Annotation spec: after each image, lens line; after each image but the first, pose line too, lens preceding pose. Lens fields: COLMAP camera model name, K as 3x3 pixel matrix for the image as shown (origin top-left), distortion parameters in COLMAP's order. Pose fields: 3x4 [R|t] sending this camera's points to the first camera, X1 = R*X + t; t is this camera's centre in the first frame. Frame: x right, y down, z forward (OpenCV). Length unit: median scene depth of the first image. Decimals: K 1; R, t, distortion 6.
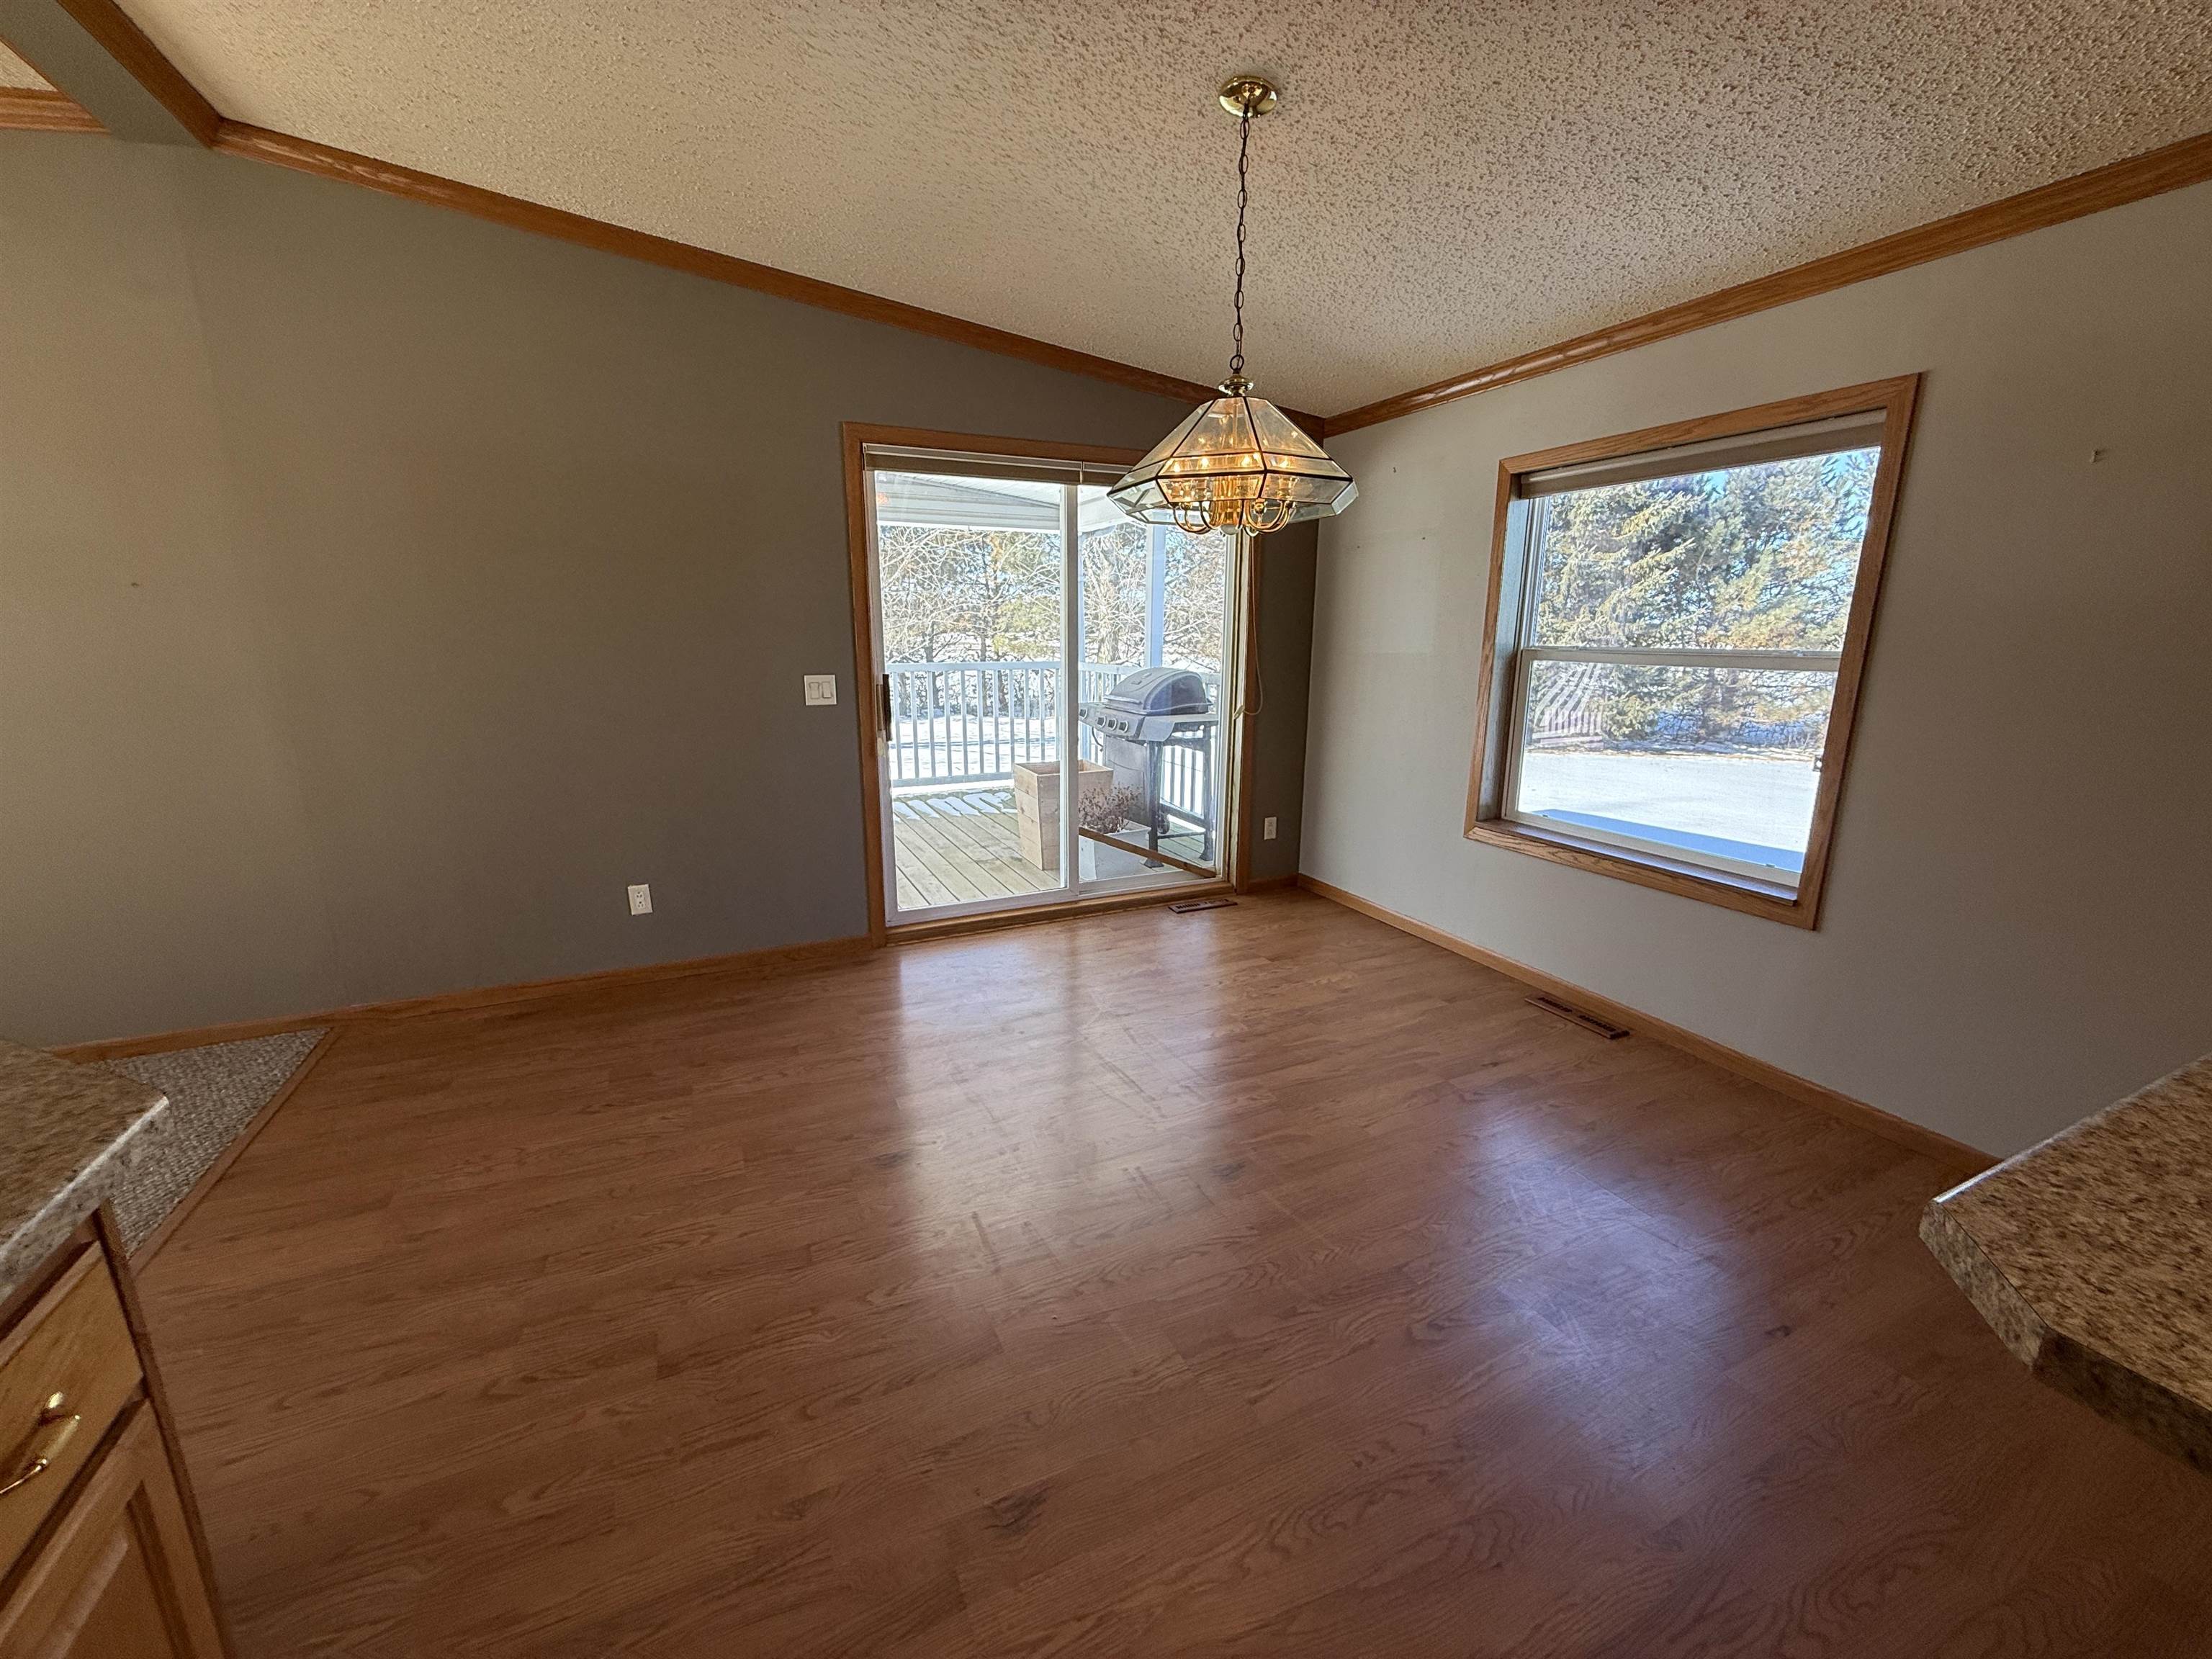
lens RADIAL K [[876.5, 0, 1094.7], [0, 876.5, 831.8], [0, 0, 1]] dist [-0.000511, -0.000119]
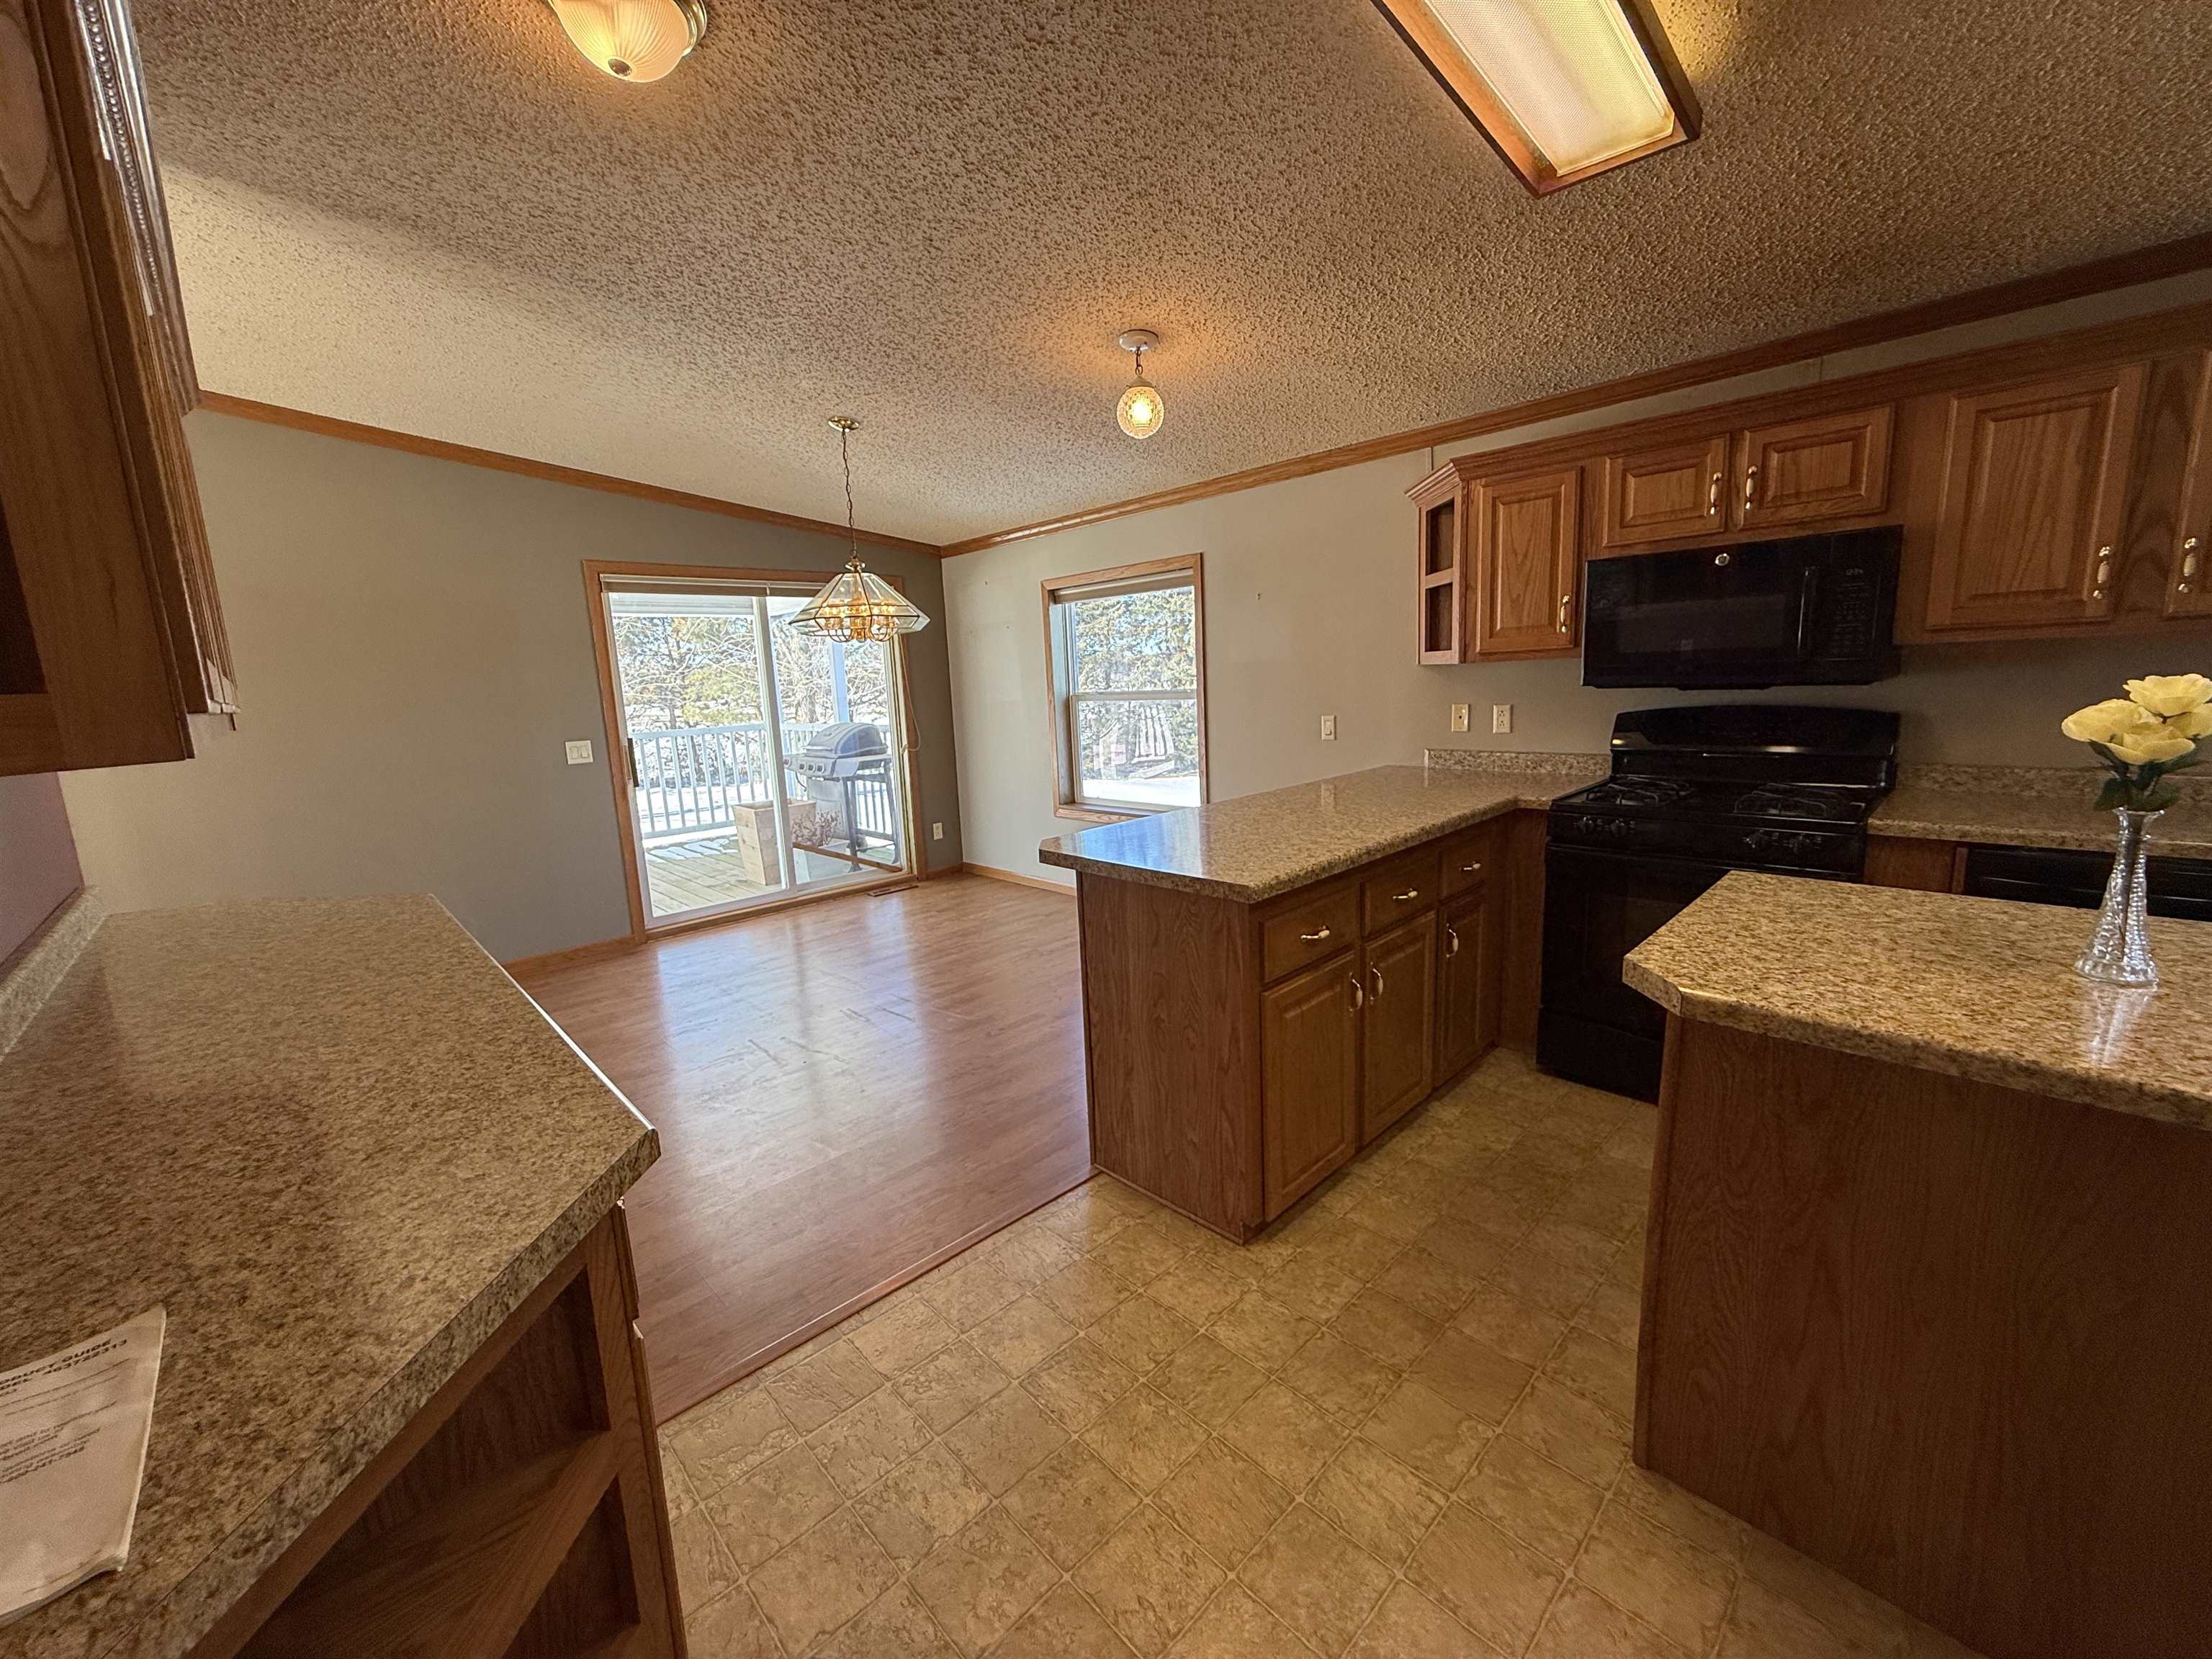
lens RADIAL K [[876.5, 0, 1095.9], [0, 876.5, 826.2], [0, 0, 1]] dist [-0.000511, -0.000119]
pose [[0.944244, -0.099471, 0.313861, 0.001865], [0.120668, 0.991493, -0.048798, 0.085477], [-0.306337, 0.083950, 0.948214, -0.388525]]
